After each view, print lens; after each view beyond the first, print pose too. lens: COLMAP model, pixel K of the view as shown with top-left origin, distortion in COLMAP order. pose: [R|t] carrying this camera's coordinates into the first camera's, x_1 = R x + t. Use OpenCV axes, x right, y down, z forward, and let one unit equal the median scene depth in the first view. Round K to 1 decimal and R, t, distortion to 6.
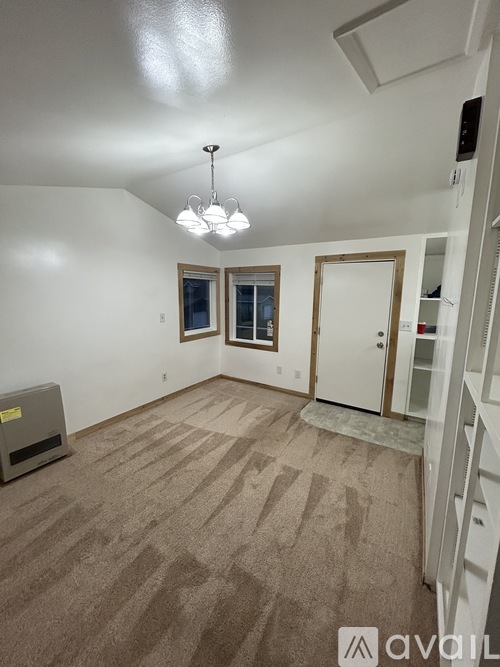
lens RADIAL K [[267.9, 0, 250.4], [0, 267.9, 331.7], [0, 0, 1]] dist [-0.001907, 0.000072]
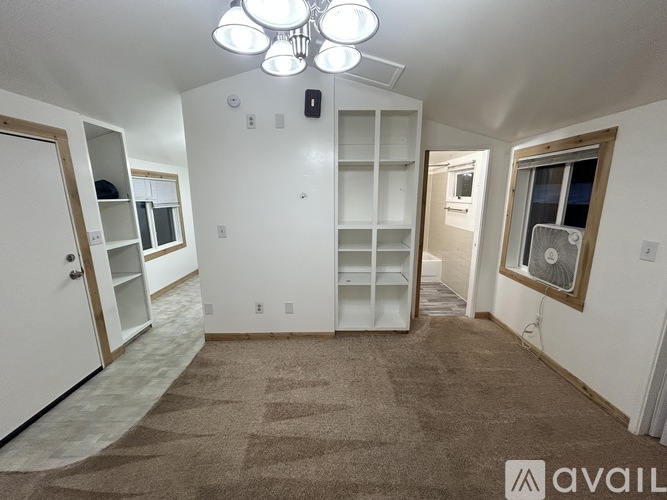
lens RADIAL K [[267.9, 0, 330.8], [0, 267.9, 249.6], [0, 0, 1]] dist [-0.001907, 0.000072]
pose [[-0.537177, -0.177337, 0.824617, -0.377463], [0.130255, 0.948480, 0.288826, -0.114745], [-0.833351, 0.262561, -0.486402, 0.788280]]
